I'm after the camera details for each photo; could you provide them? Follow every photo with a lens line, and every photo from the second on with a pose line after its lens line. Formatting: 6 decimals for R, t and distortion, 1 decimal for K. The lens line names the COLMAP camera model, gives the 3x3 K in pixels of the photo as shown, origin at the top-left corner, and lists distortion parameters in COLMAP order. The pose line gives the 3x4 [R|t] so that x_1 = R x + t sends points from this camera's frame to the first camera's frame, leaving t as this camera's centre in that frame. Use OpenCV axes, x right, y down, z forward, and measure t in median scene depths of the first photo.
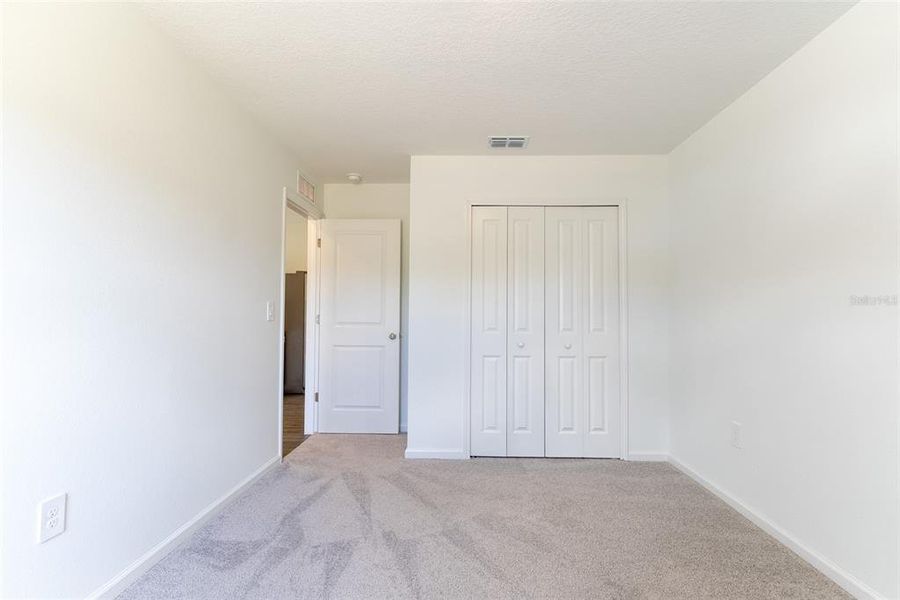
lens RADIAL K [[420.0, 0, 451.3], [0, 420.0, 301.4], [0, 0, 1]] dist [0.002039, -0.000068]
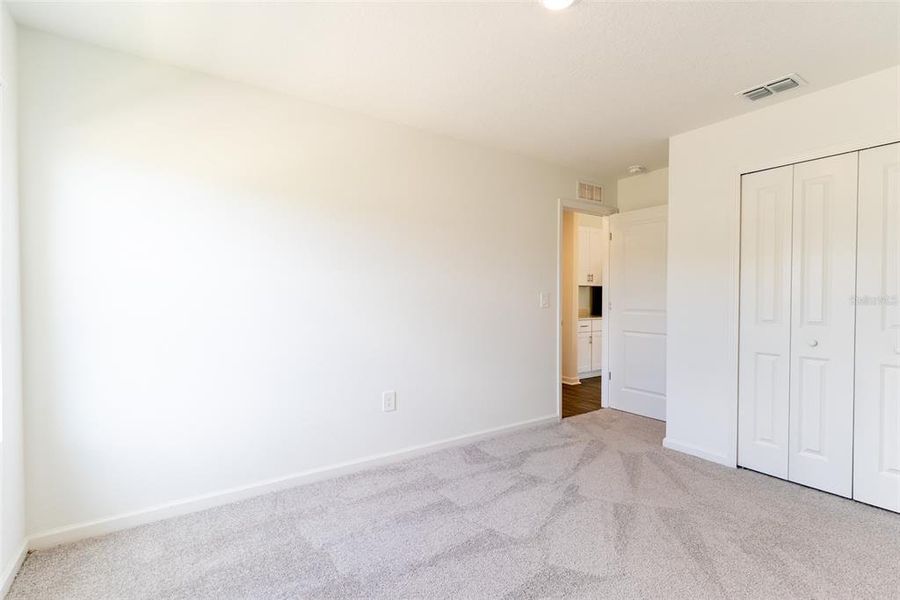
lens RADIAL K [[420.0, 0, 451.3], [0, 420.0, 301.4], [0, 0, 1]] dist [0.002039, -0.000068]
pose [[0.579841, 0.002354, -0.814726, 0.417768], [0.031337, 0.999191, 0.025190, -0.013095], [0.814127, -0.040138, 0.579299, 0.024255]]
